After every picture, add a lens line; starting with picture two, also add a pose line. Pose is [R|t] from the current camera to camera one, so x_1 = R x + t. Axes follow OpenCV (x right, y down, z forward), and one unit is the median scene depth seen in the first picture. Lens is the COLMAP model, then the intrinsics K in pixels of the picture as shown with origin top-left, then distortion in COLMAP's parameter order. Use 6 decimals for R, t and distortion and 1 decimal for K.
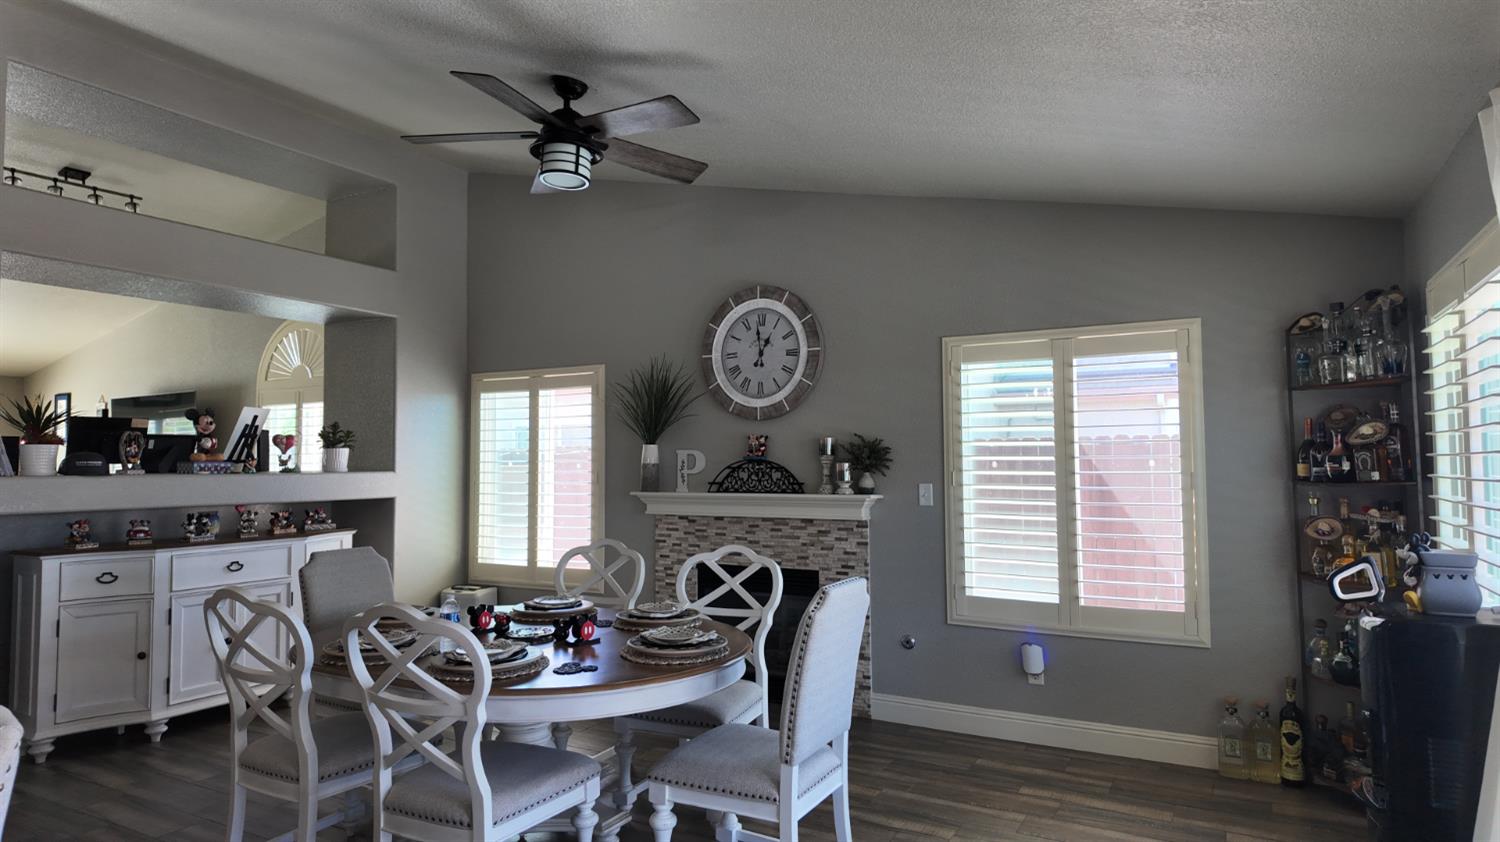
lens RADIAL K [[870.0, 0, 750.0], [0, 870.0, 421.0], [0, 0, 1]] dist [0.045536, -0.032567]
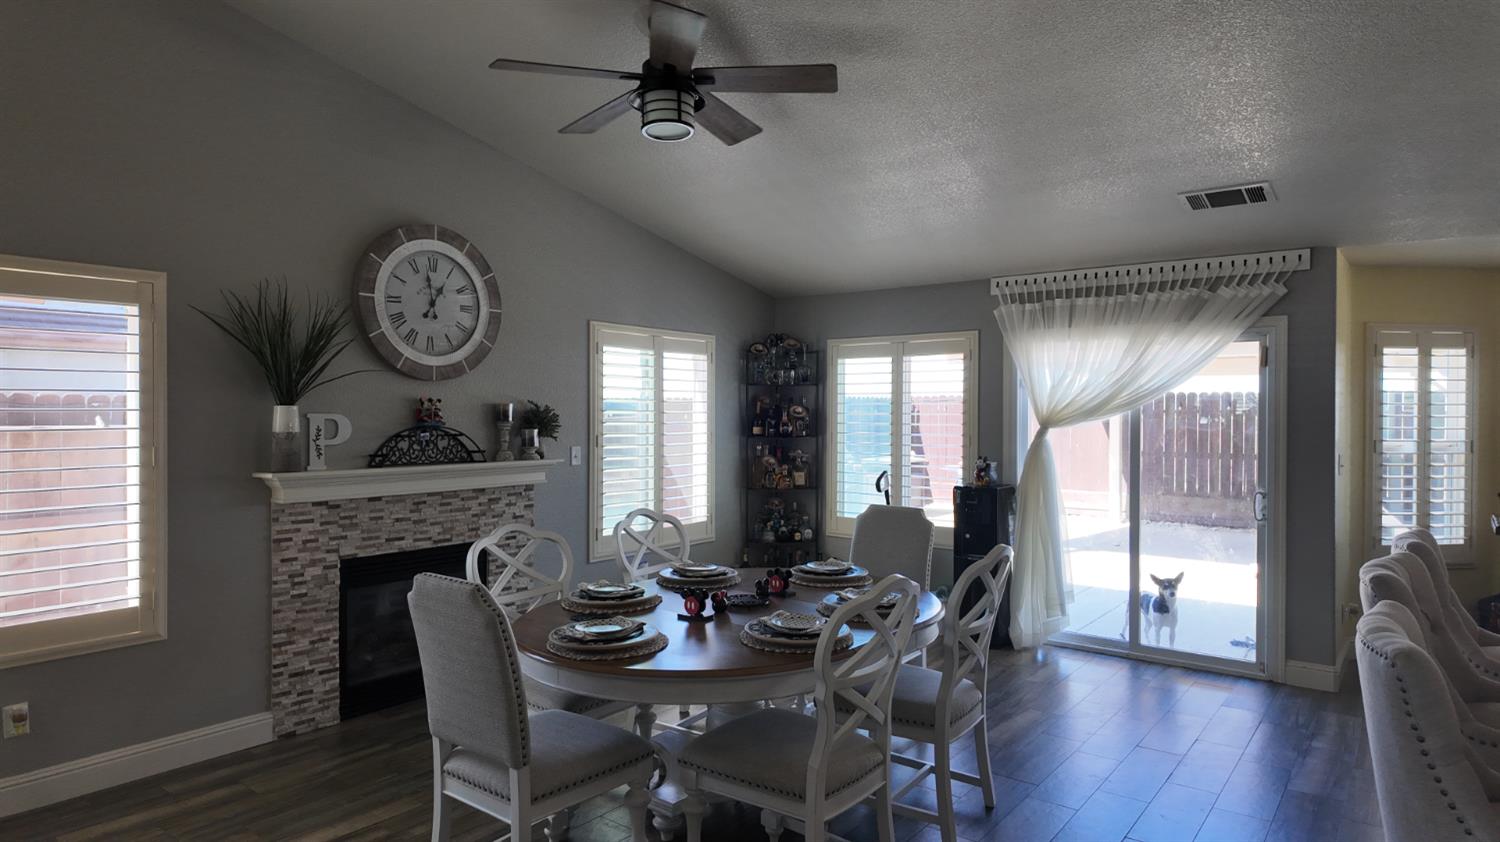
lens RADIAL K [[870.0, 0, 750.0], [0, 870.0, 421.0], [0, 0, 1]] dist [0.045536, -0.032567]
pose [[0.149510, -0.007275, 0.988733, -0.803697], [-0.057892, 0.998193, 0.016098, 0.006610], [-0.987064, -0.059646, 0.148819, 0.551038]]
